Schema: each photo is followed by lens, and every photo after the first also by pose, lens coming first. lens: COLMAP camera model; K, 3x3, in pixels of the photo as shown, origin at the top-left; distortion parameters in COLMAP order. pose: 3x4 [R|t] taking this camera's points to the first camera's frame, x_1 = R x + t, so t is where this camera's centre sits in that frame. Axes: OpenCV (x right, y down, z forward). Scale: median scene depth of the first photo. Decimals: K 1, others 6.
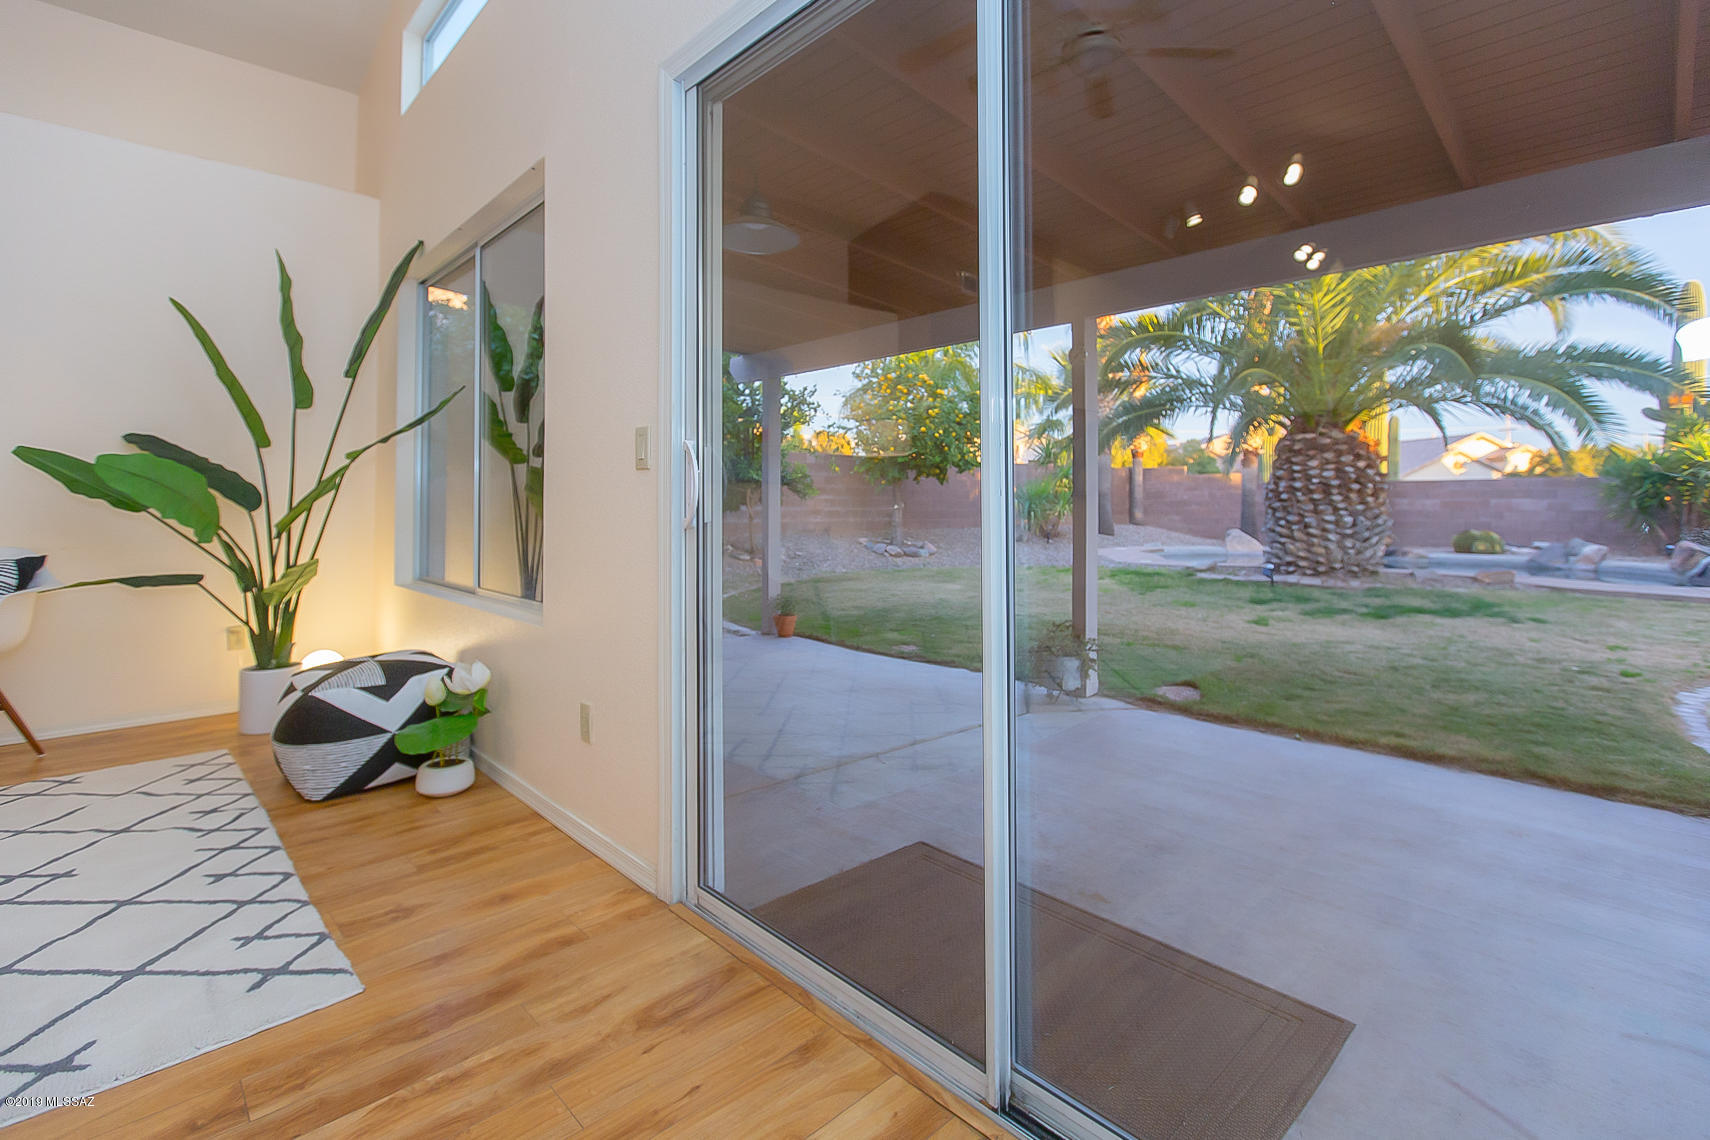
lens RADIAL K [[783.5, 0, 848.7], [0, 783.5, 479.9], [0, 0, 1]] dist [-0.010724, -0.000609]
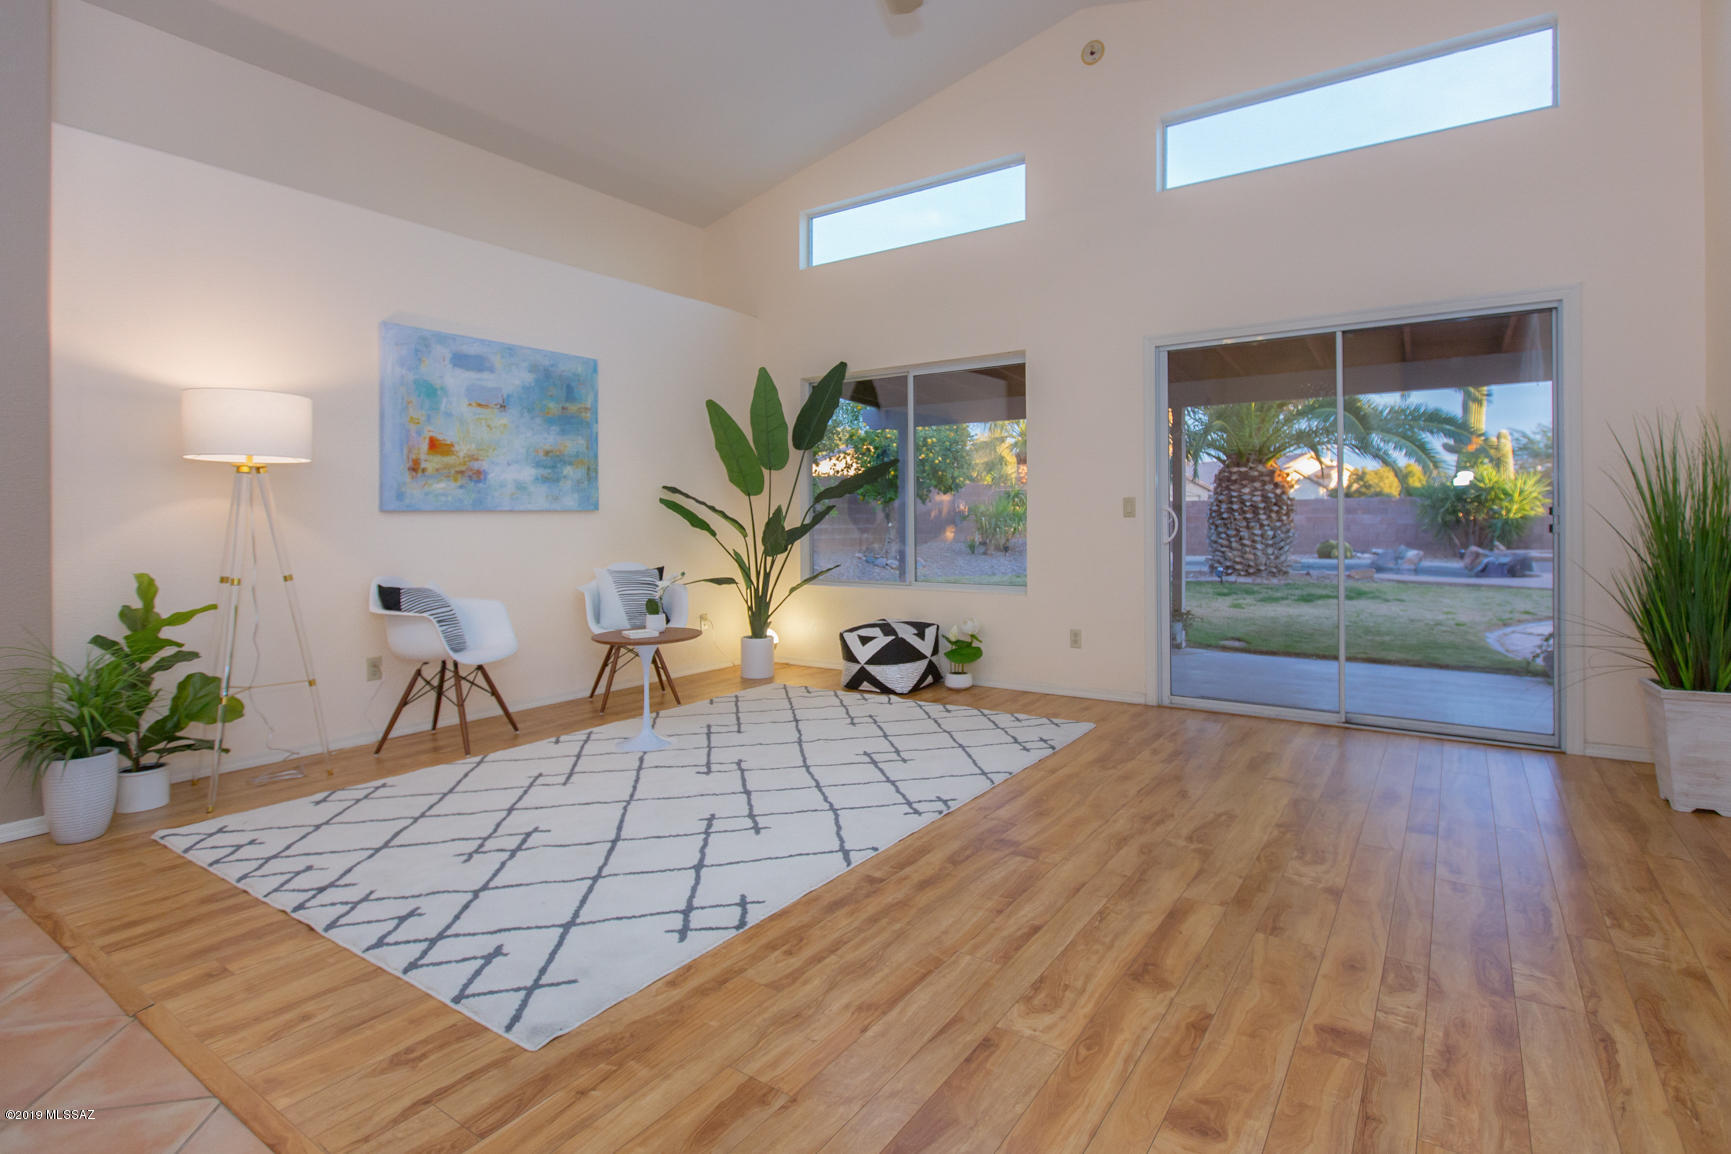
lens RADIAL K [[848.4, 0, 904.8], [0, 848.4, 507.6], [0, 0, 1]] dist [-0.015369, -0.001802]
pose [[0.970362, -0.002353, 0.241644, -0.305054], [-0.001908, 0.999847, 0.017399, -0.016167], [-0.241648, -0.017344, 0.970209, -0.242156]]
